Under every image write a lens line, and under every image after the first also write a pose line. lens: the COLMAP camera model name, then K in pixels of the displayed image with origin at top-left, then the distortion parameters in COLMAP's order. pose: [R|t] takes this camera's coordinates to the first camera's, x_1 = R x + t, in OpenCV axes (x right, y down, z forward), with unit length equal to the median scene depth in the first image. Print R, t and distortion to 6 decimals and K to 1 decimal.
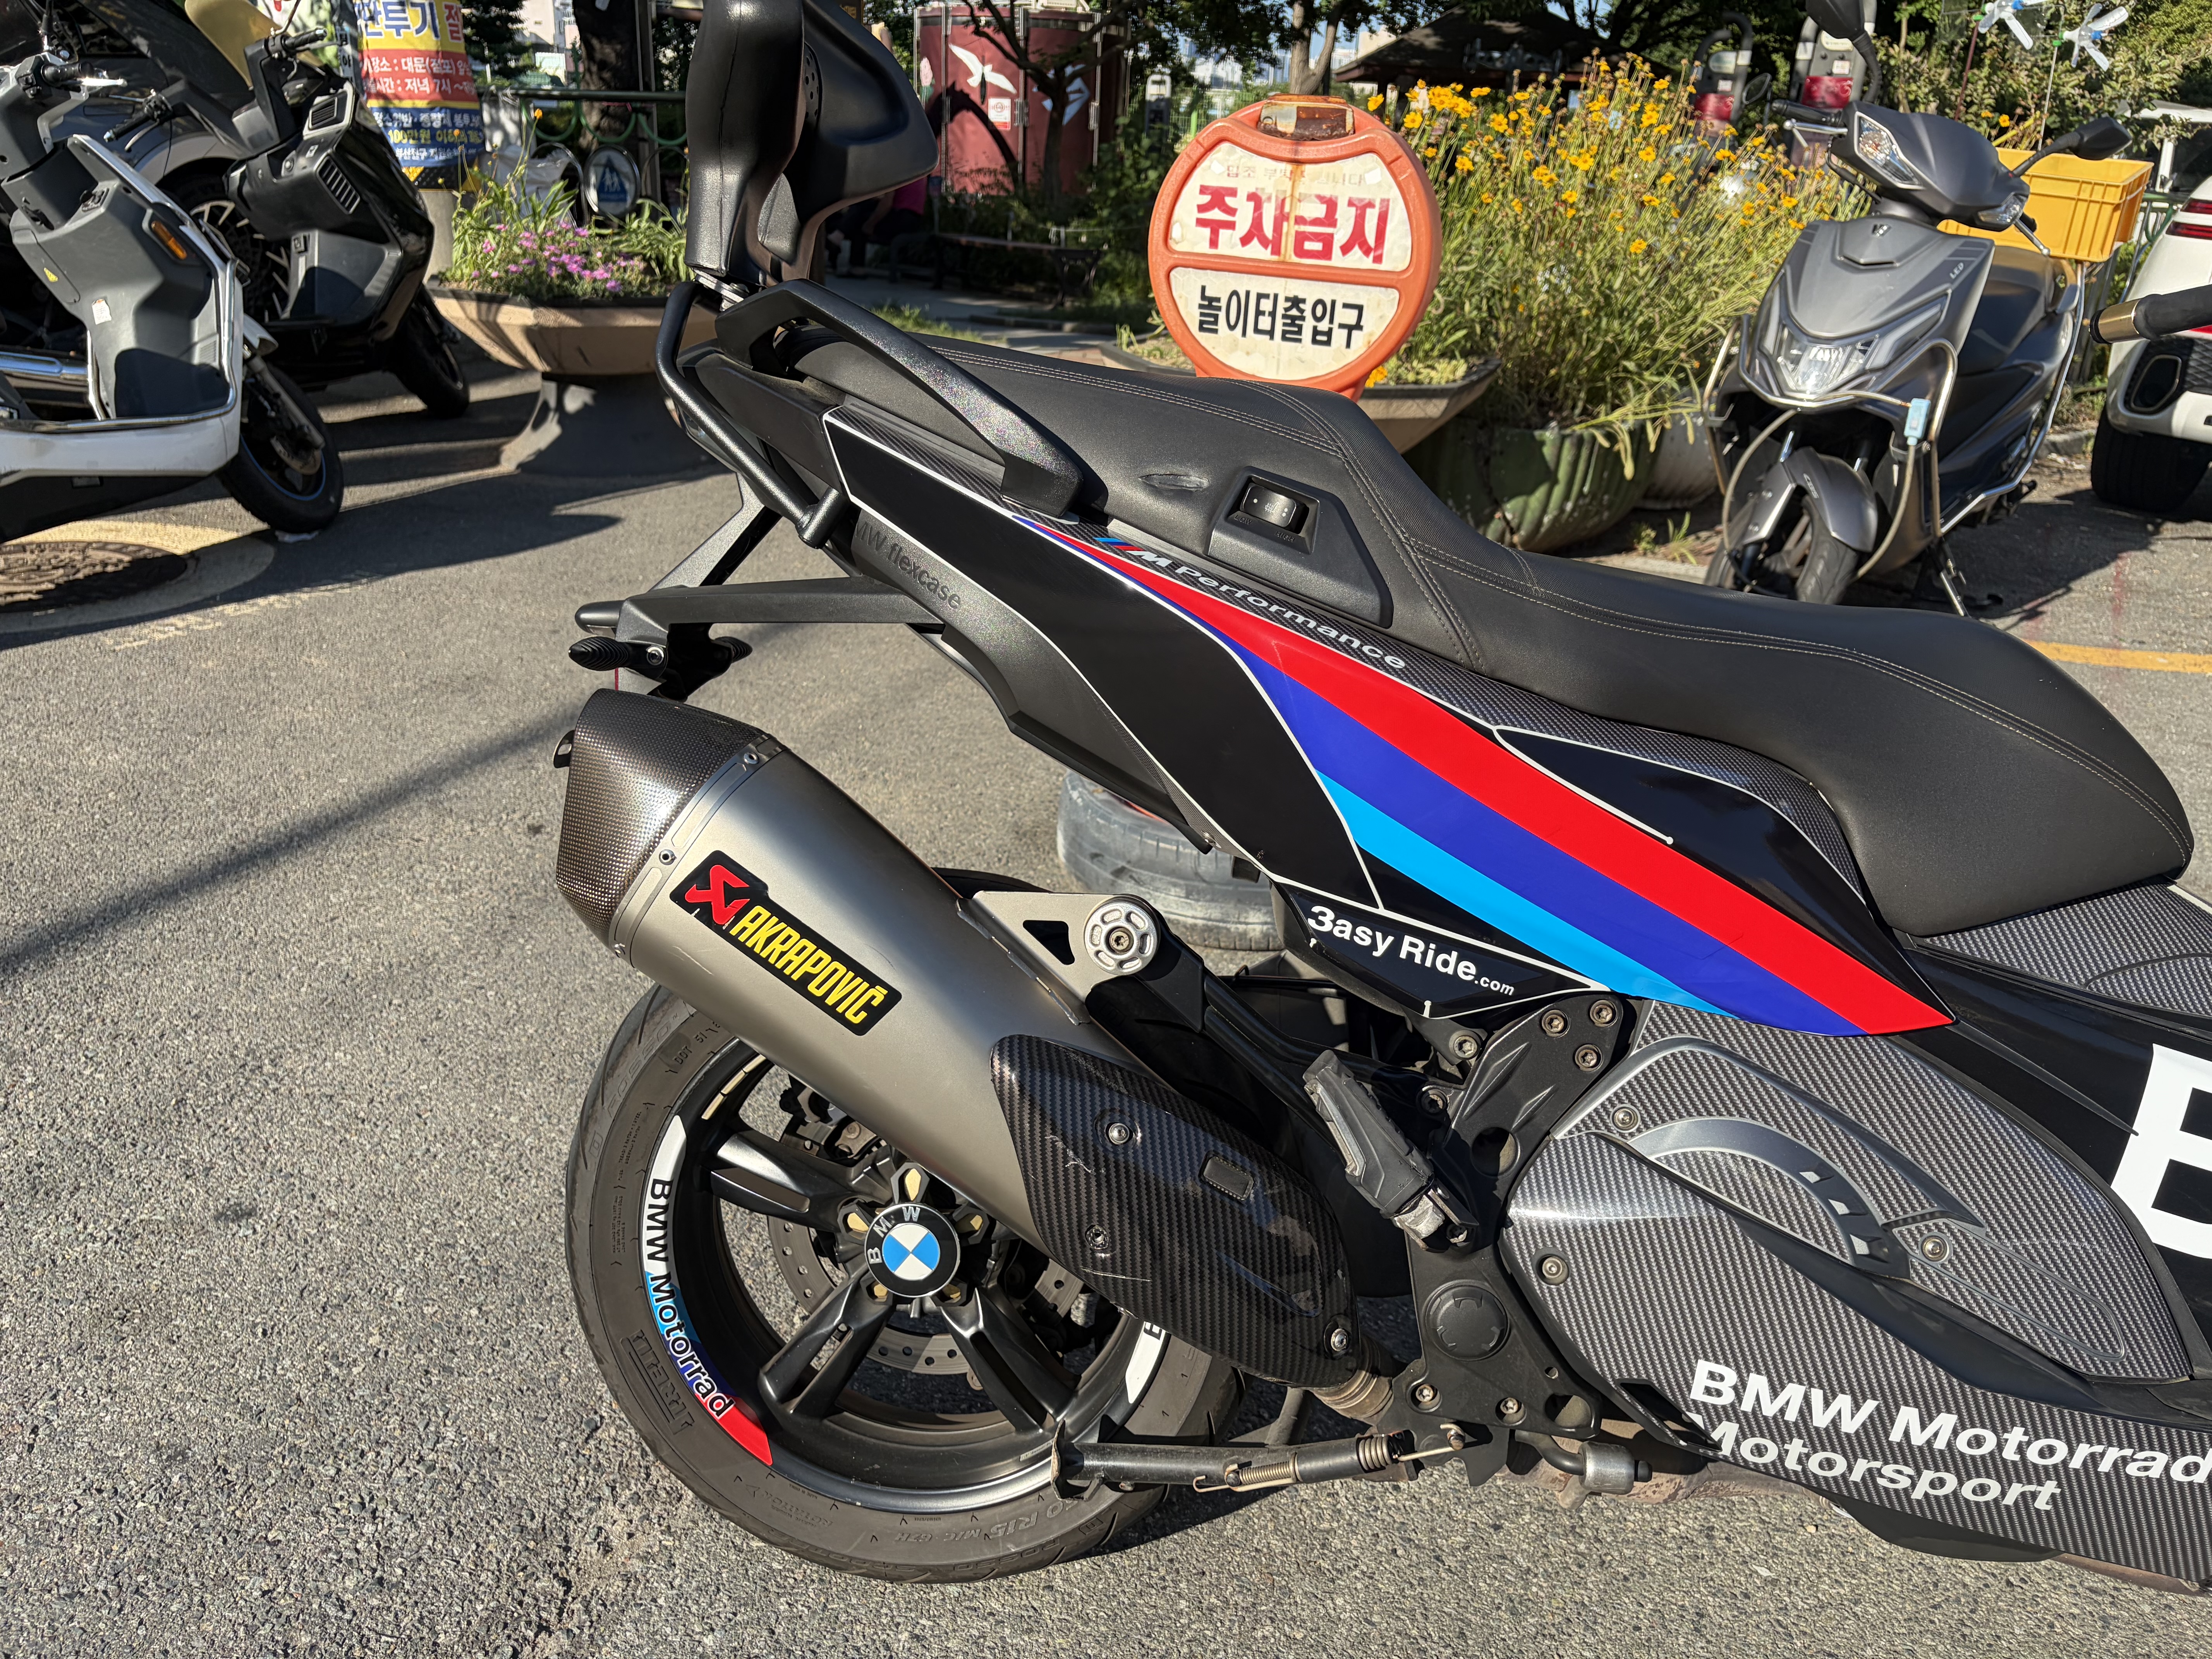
lens RADIAL K [[1689.8, 0, 1111.8], [0, 1689.8, 814.4], [0, 0, 1]] dist [0.033541, -0.011623]
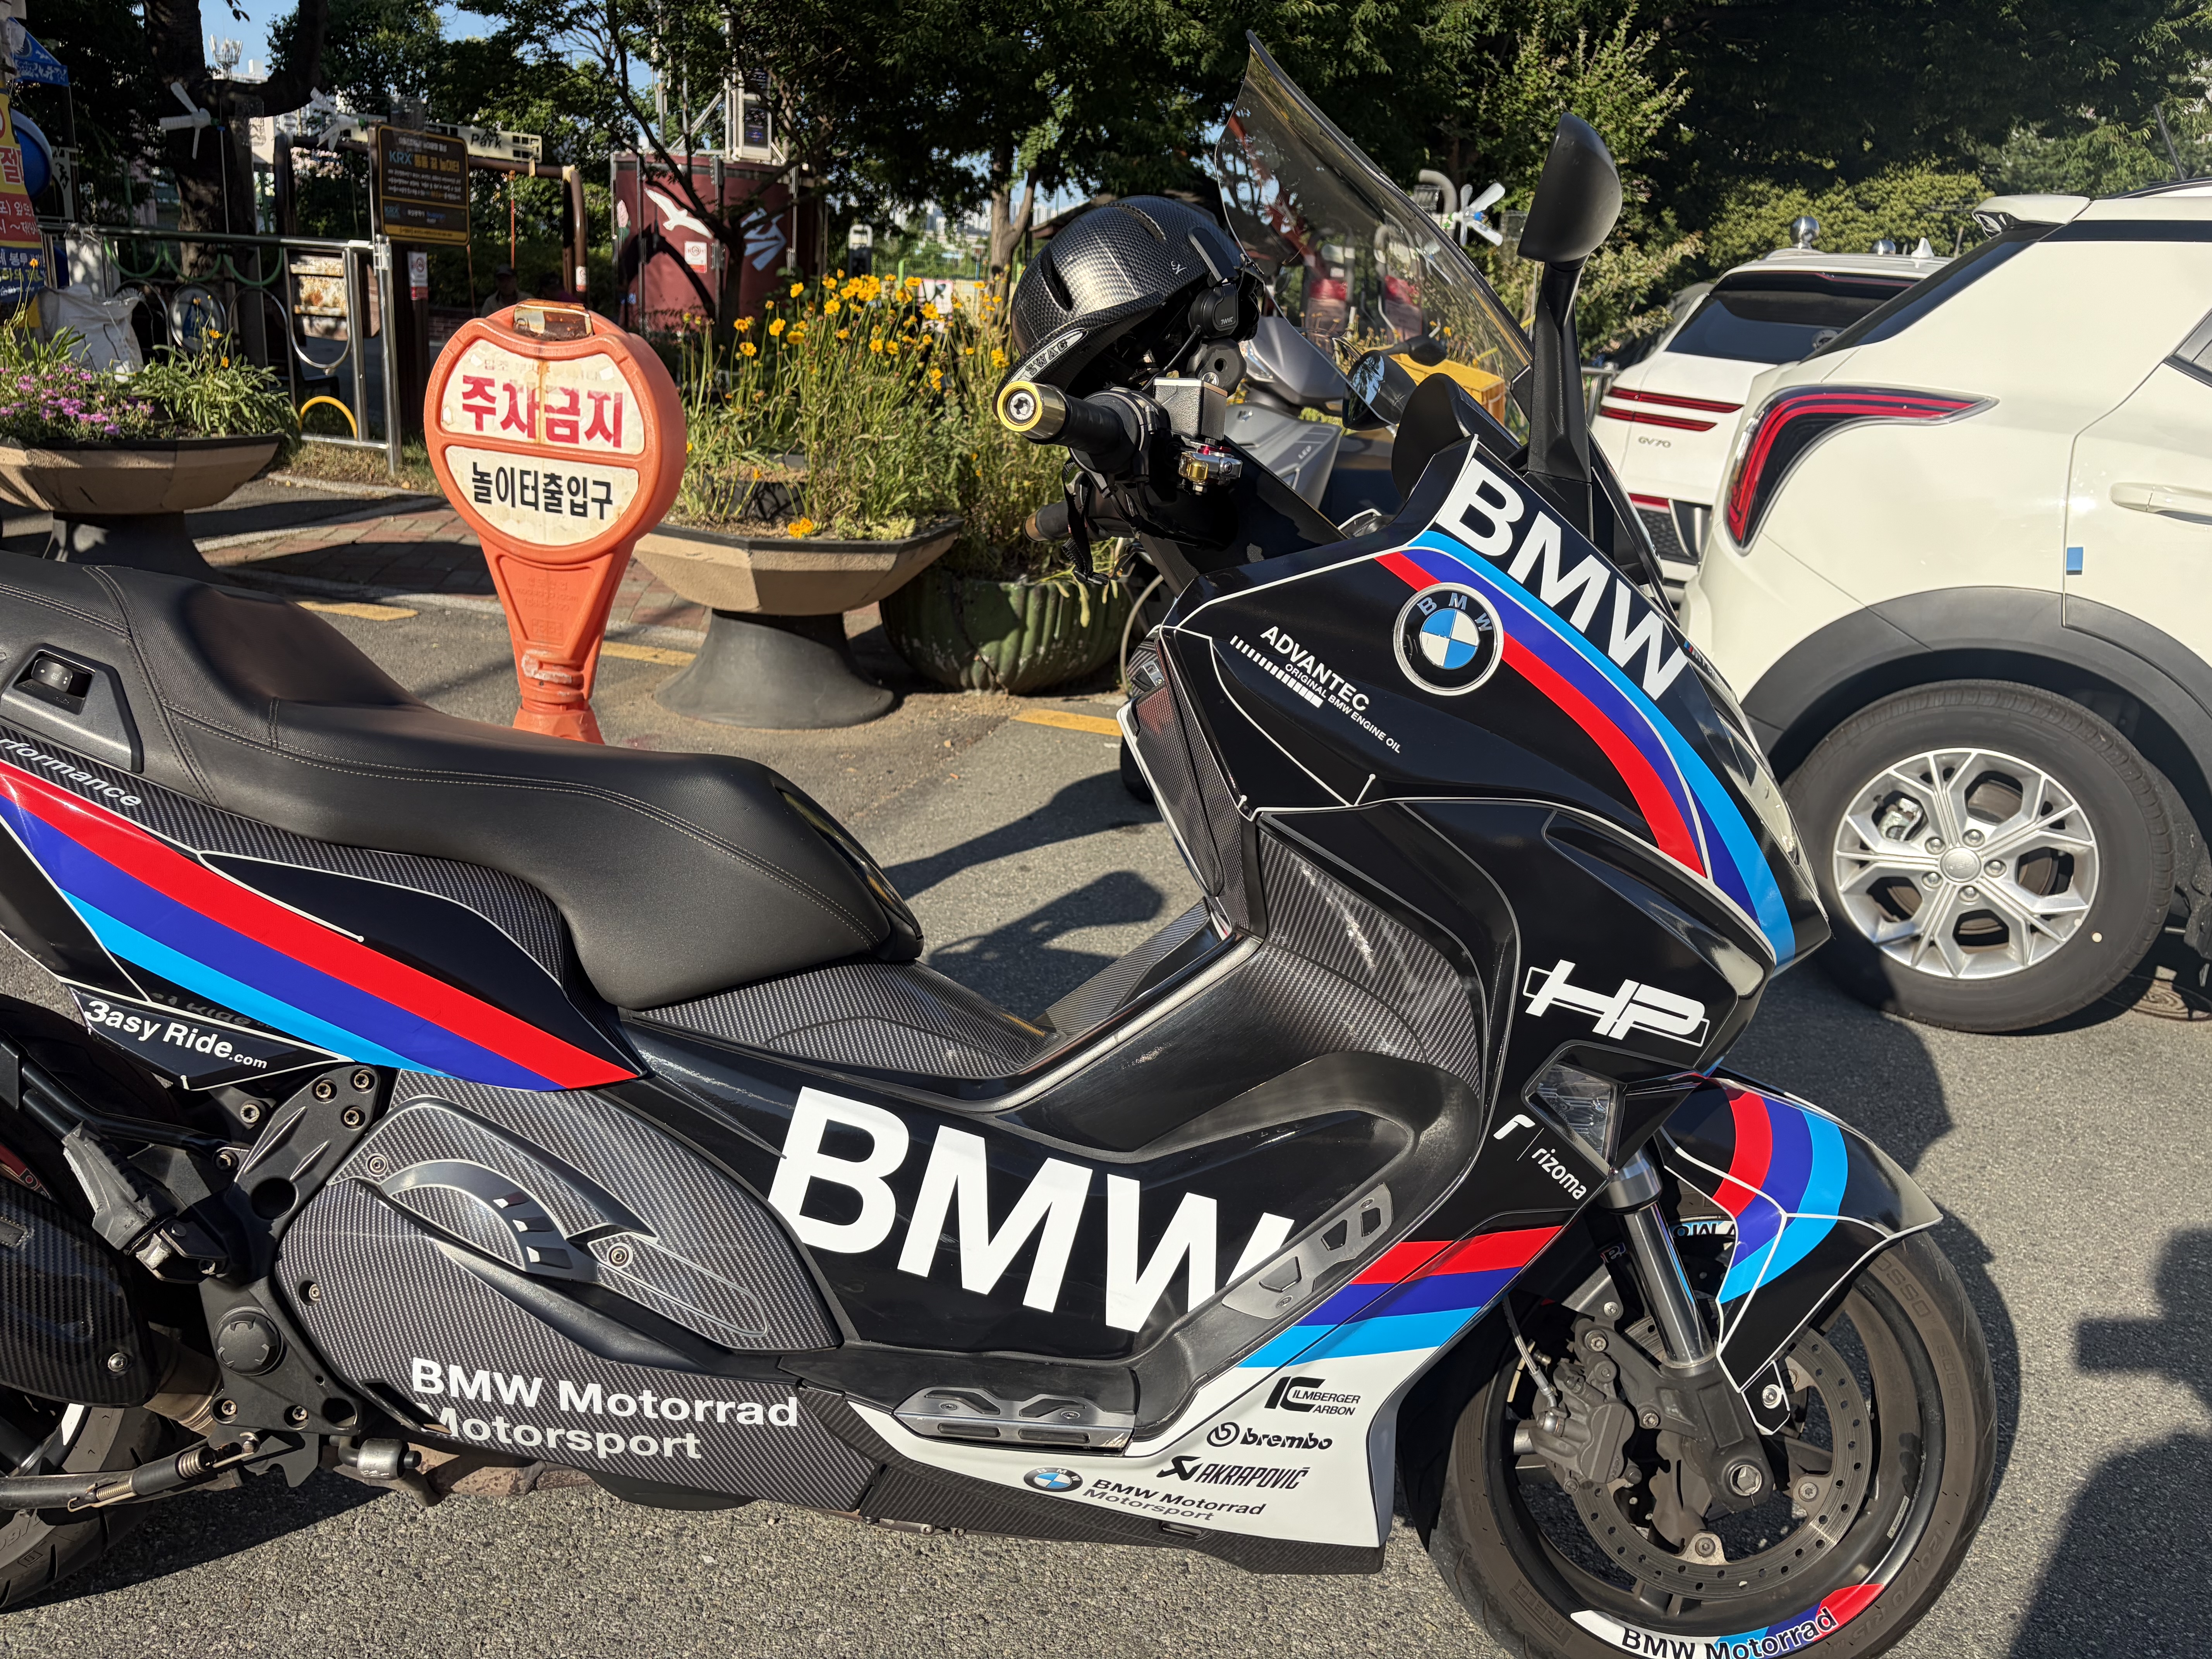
lens RADIAL K [[1685.9, 0, 1107.7], [0, 1685.9, 831.4], [0, 0, 1]] dist [0.024075, -0.011401]
pose [[0.989134, -0.011909, 0.146537, 0.303860], [0.021555, 0.997690, -0.064420, 0.012308], [-0.145431, 0.066878, 0.987105, -0.147786]]
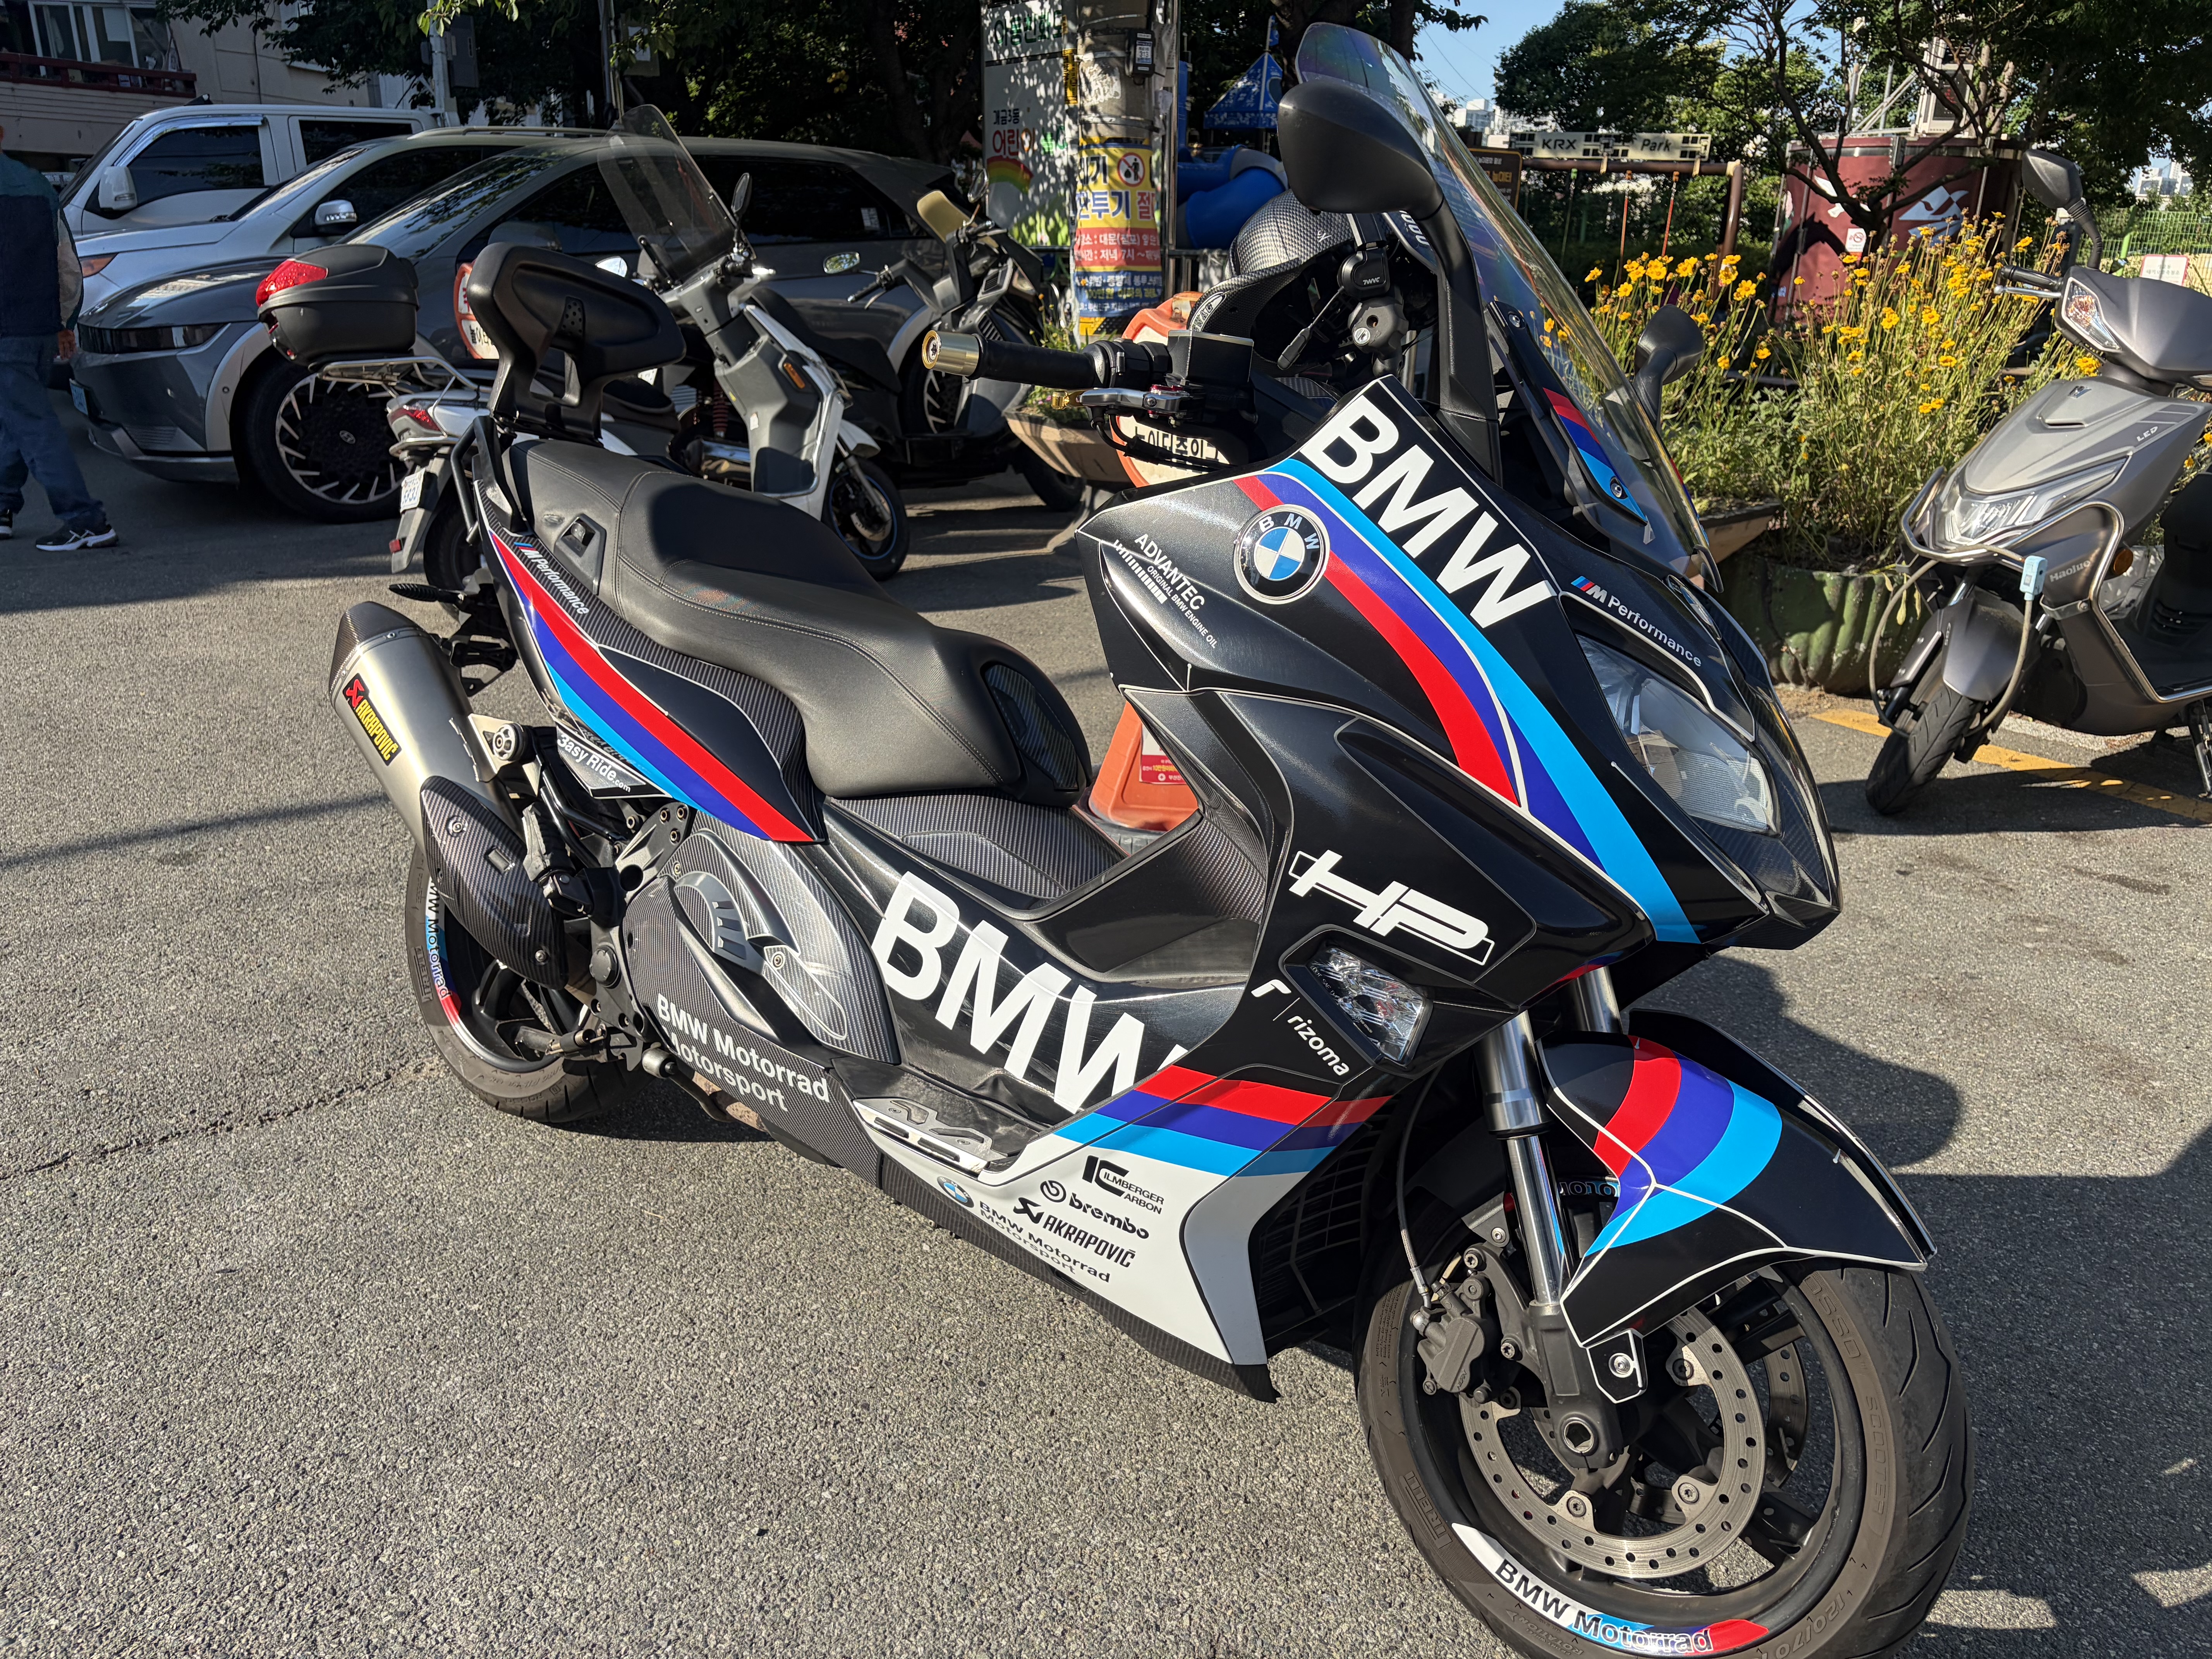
lens RADIAL K [[1647.4, 0, 1106.0], [0, 1647.4, 829.5], [0, 0, 1]] dist [0.084513, -0.094285]
pose [[0.870207, 0.147871, -0.469973, 0.731205], [-0.173311, 0.984805, -0.011047, 0.034639], [0.461198, 0.091065, 0.882612, -0.185412]]
